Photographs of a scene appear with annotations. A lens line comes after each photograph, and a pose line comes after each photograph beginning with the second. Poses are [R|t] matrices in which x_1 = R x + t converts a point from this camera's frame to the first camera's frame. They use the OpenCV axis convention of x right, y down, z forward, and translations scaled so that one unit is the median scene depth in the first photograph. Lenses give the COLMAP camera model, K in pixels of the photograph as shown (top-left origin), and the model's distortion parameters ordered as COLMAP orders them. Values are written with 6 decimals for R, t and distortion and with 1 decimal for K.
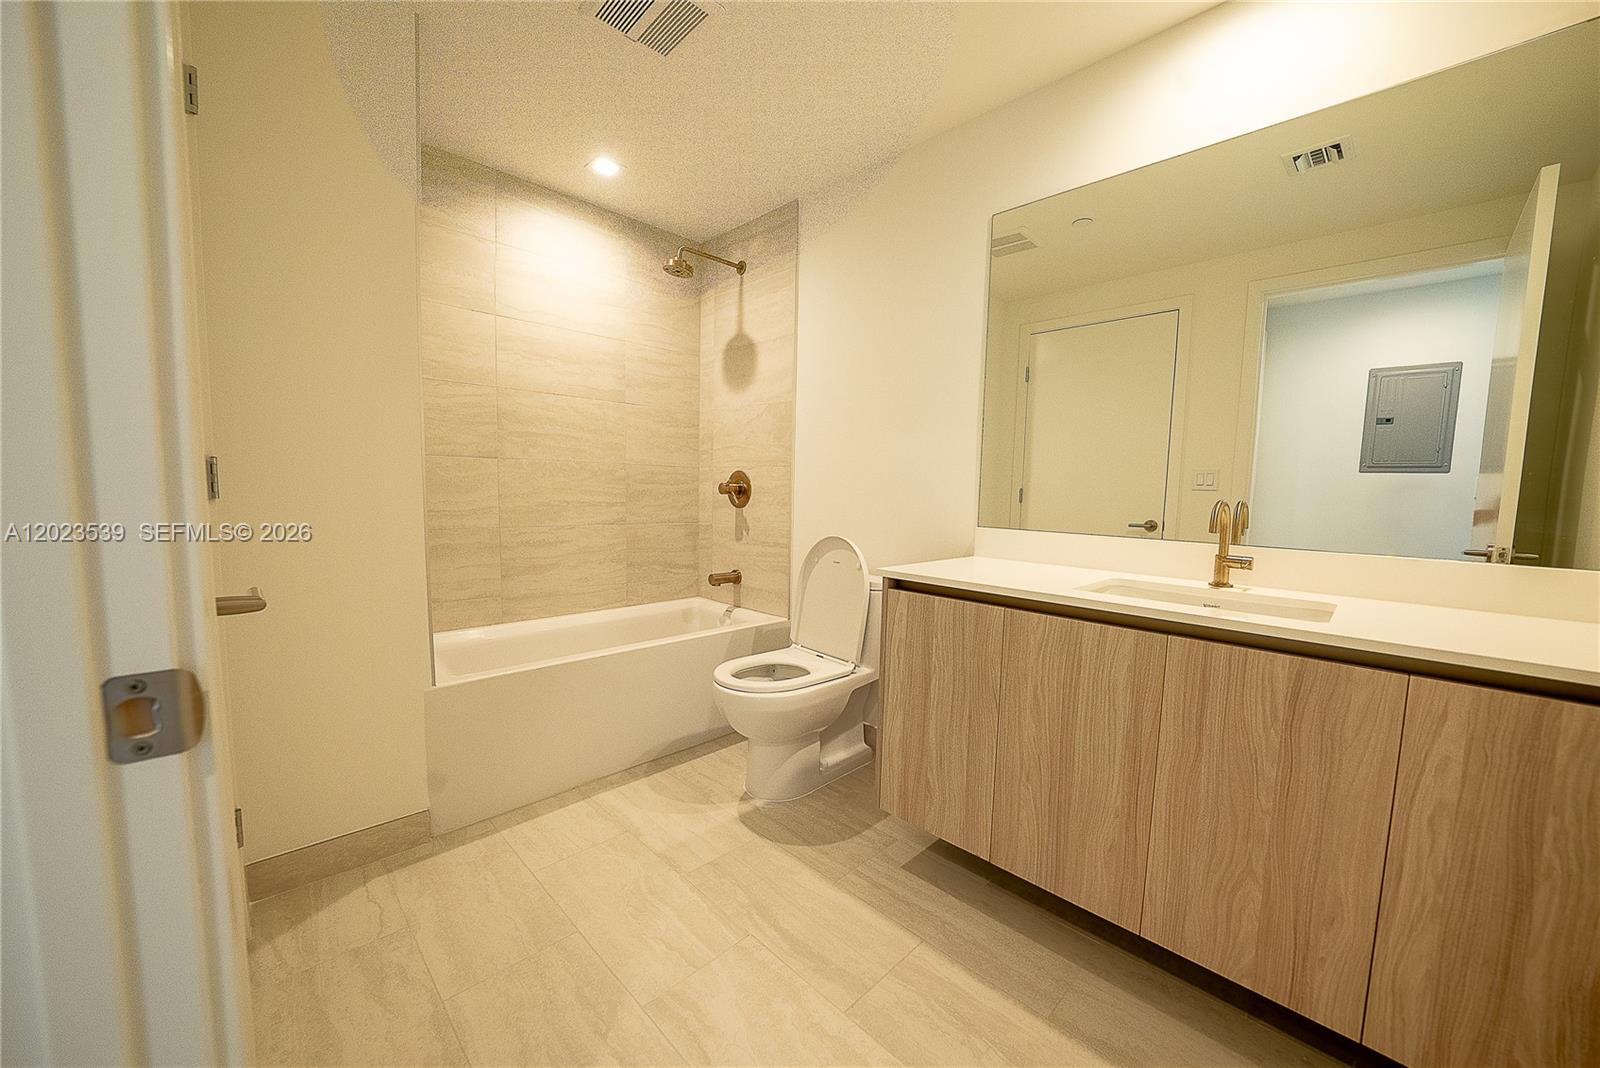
lens RADIAL K [[569.0, 0, 799.4], [0, 569.0, 540.8], [0, 0, 1]] dist [-0.018910, 0.000273]
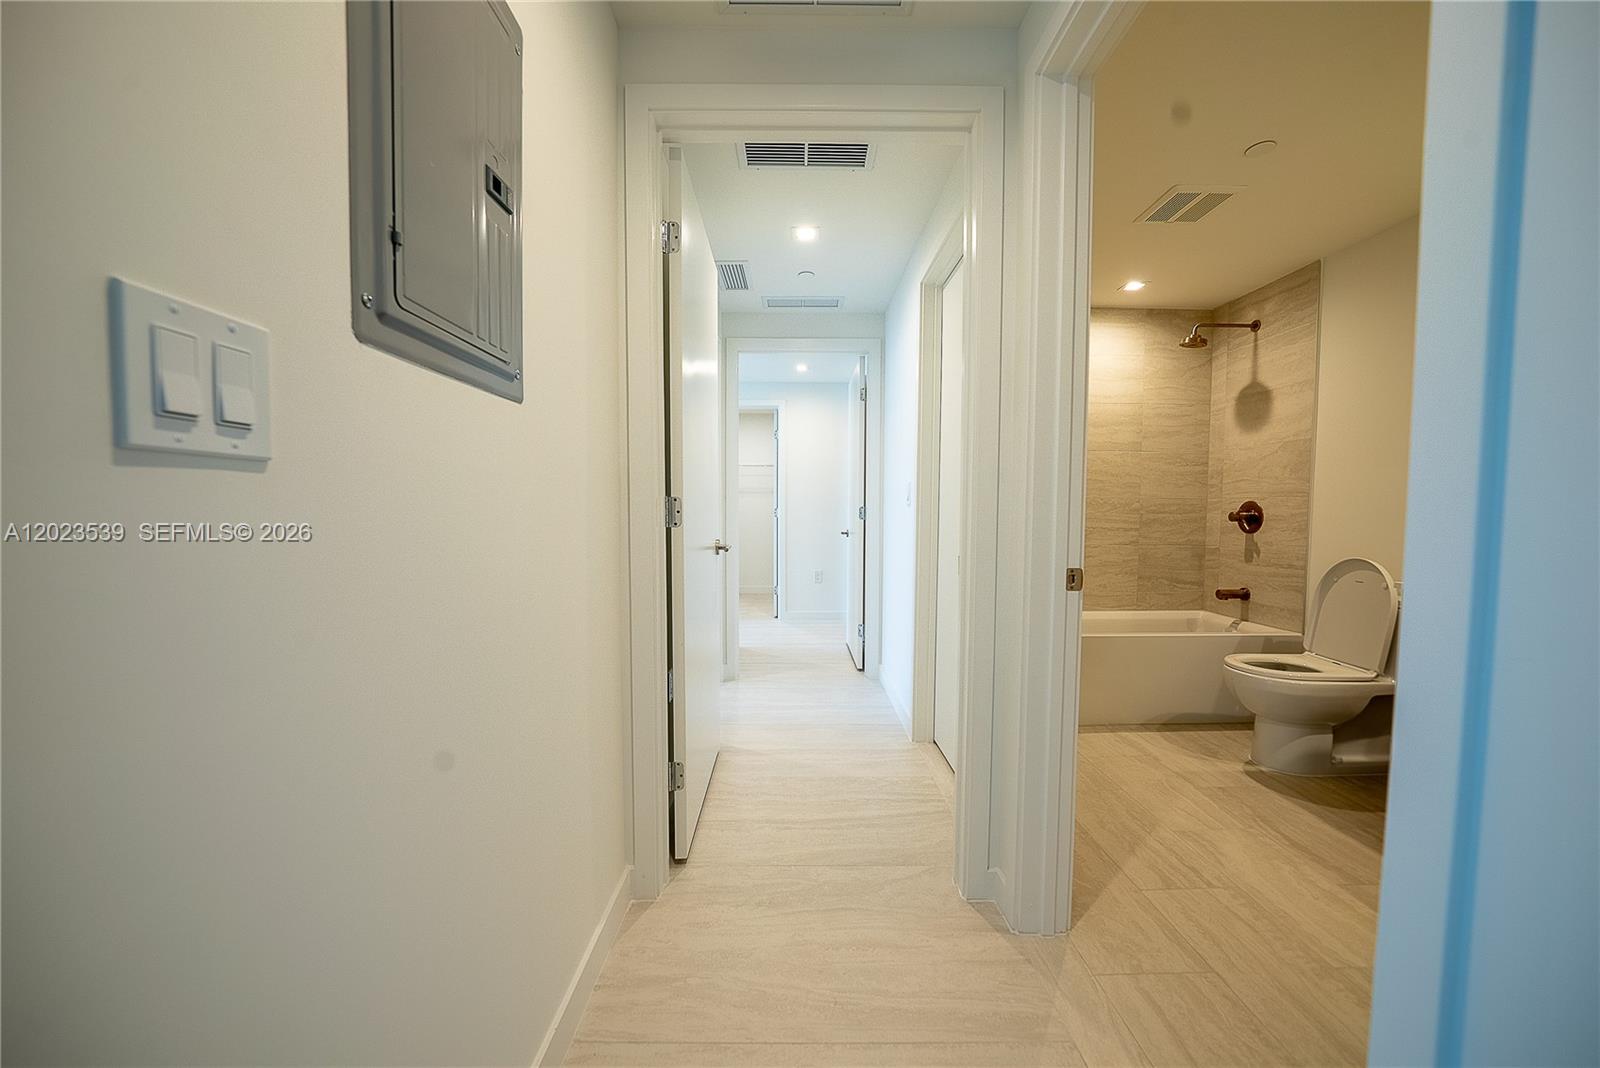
lens RADIAL K [[569.0, 0, 799.4], [0, 569.0, 540.8], [0, 0, 1]] dist [-0.018910, 0.000273]
pose [[0.719900, 0.017377, -0.693860, 0.027995], [-0.050870, 0.998319, -0.027777, 0.035640], [0.692211, 0.055294, 0.719574, -0.454856]]
